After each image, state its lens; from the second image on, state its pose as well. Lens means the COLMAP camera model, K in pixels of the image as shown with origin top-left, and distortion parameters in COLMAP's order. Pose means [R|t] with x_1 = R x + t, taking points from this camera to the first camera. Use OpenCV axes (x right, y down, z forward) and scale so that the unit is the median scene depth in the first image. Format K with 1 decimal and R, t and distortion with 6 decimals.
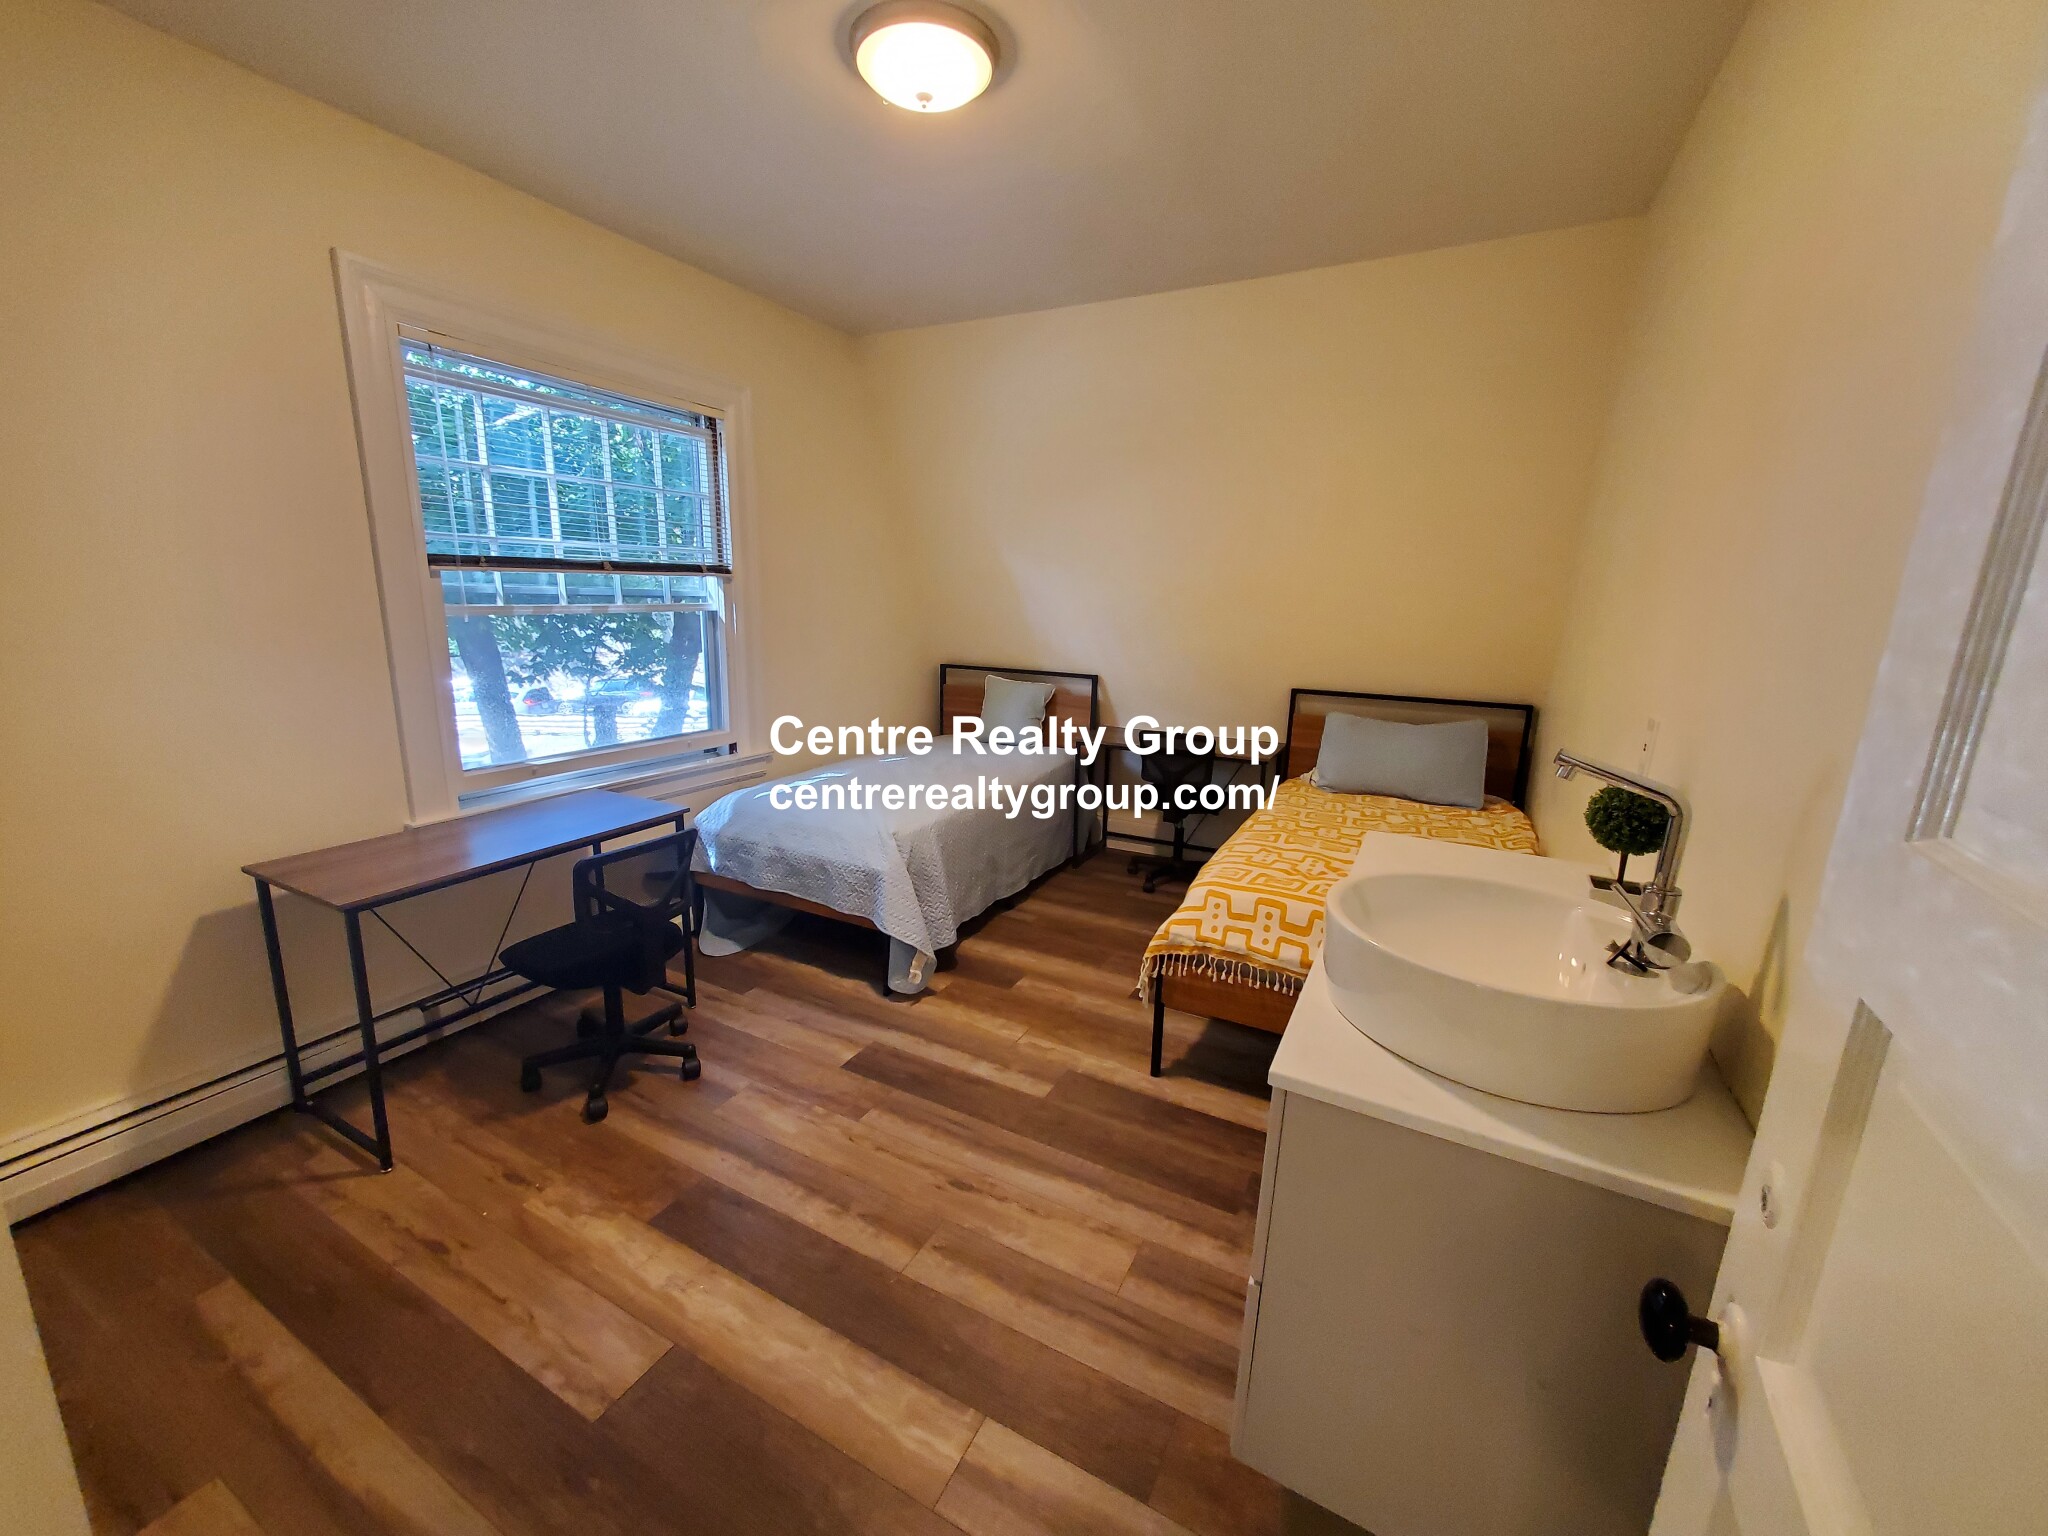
lens RADIAL K [[814.5, 0, 998.4], [0, 814.5, 774.1], [0, 0, 1]] dist [-0.000404, 0.000157]
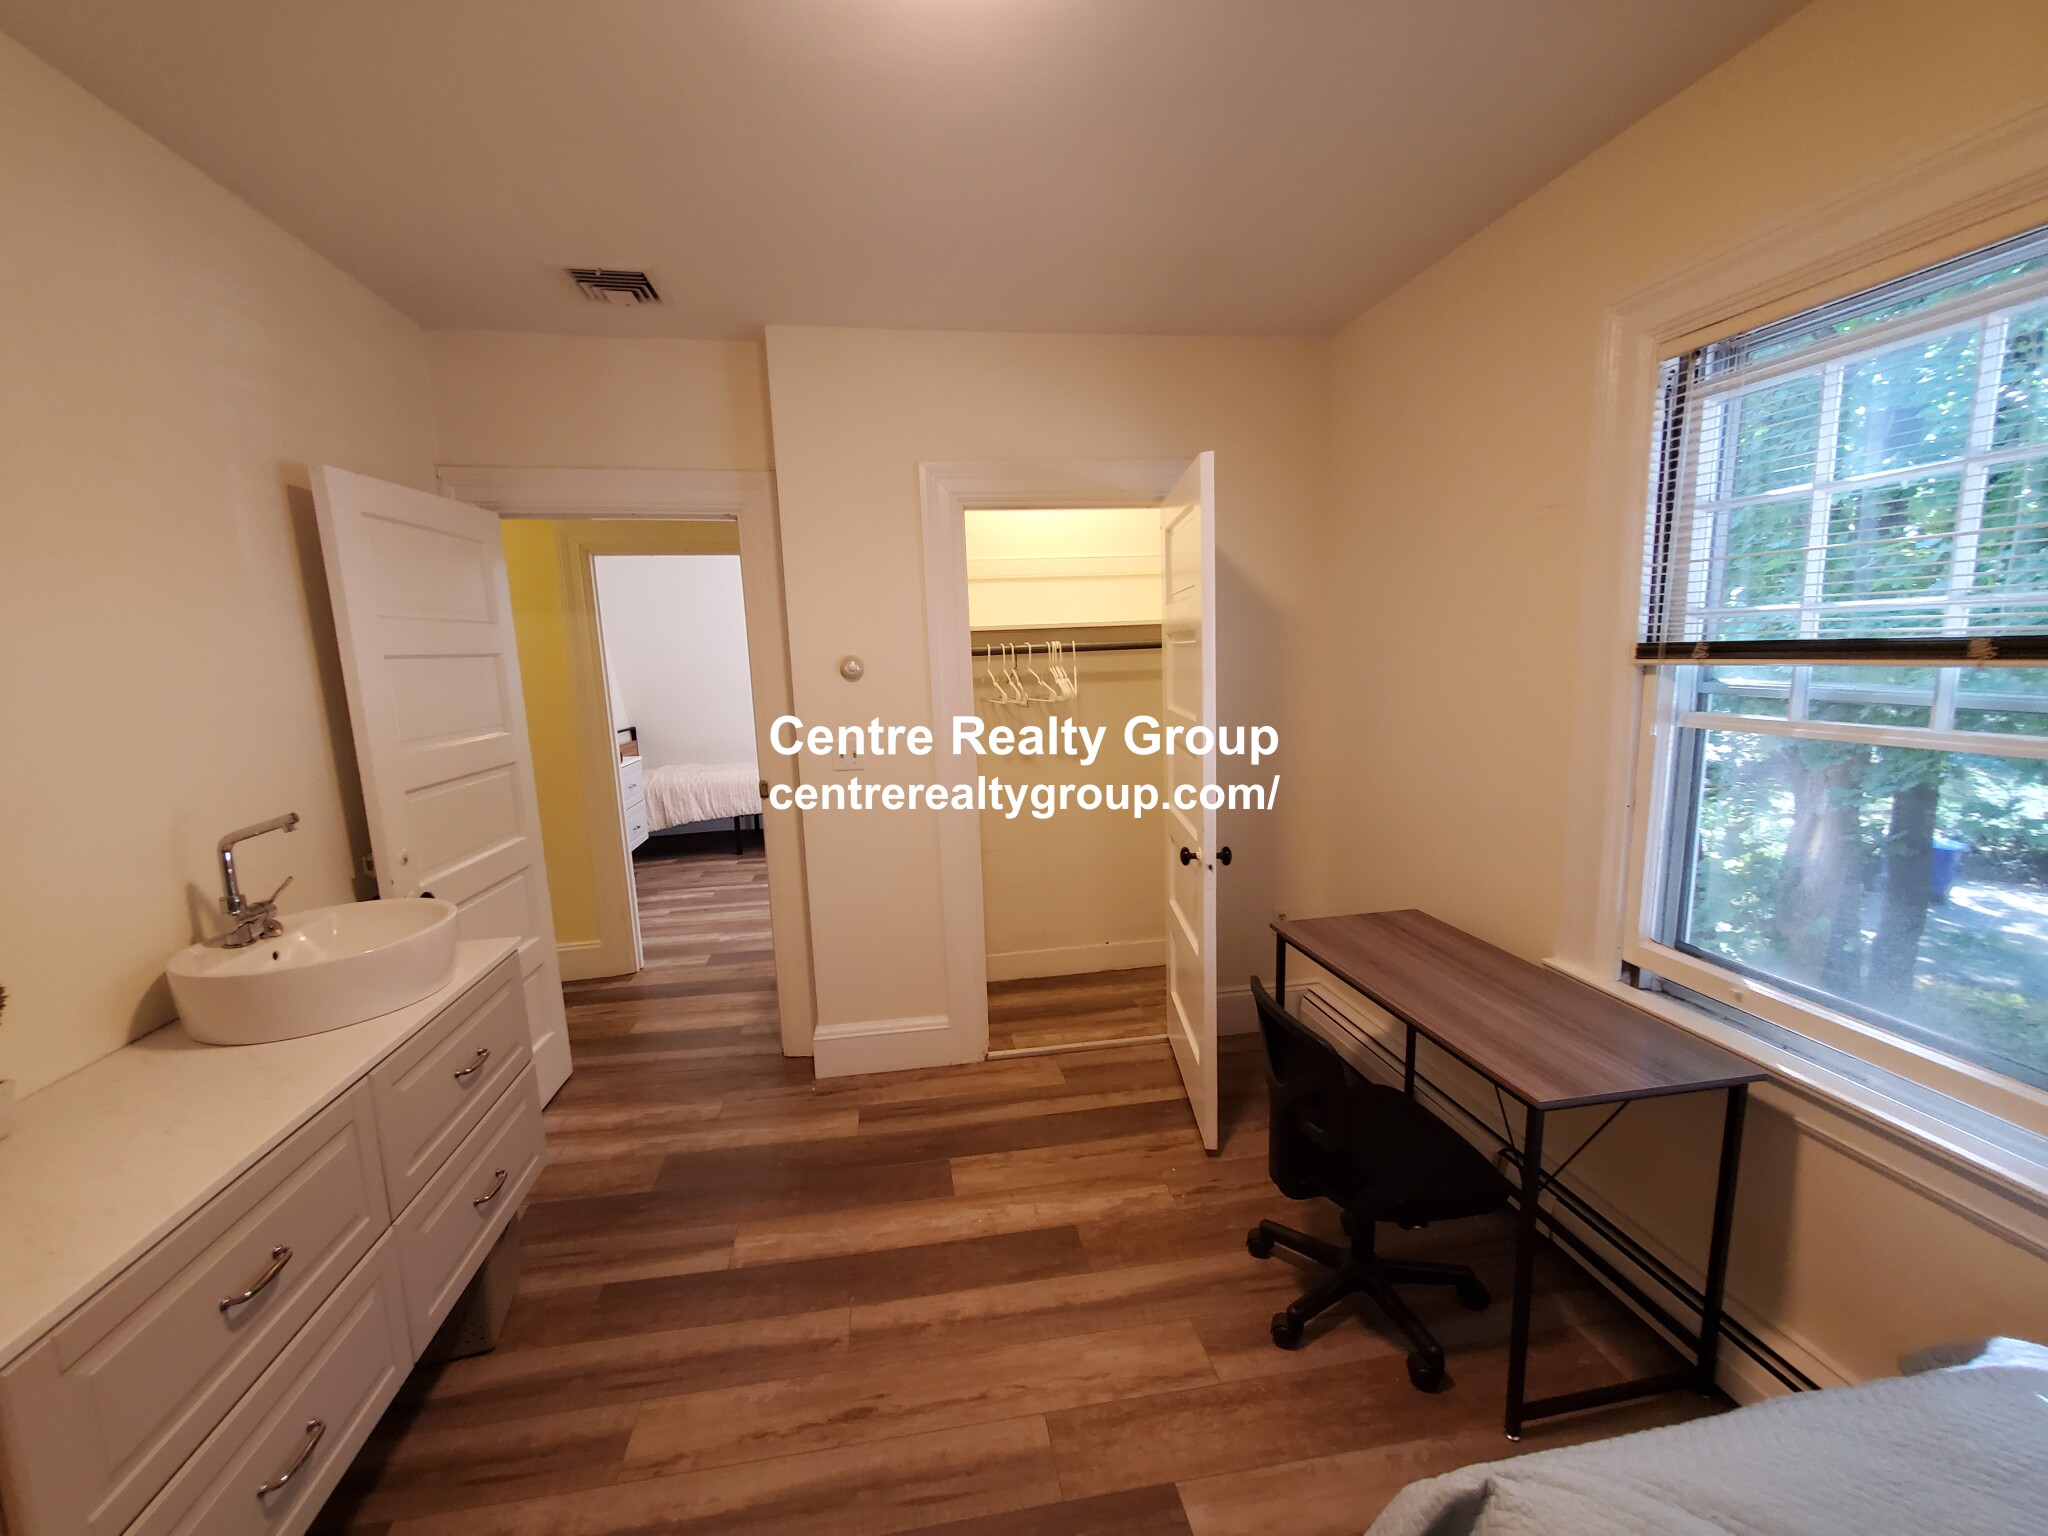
lens RADIAL K [[814.5, 0, 998.4], [0, 814.5, 774.1], [0, 0, 1]] dist [-0.000404, 0.000157]
pose [[-0.796653, 0.089789, -0.597730, 0.282553], [-0.124358, 0.943400, 0.307459, -0.386675], [0.591505, 0.319271, -0.740397, 1.530291]]
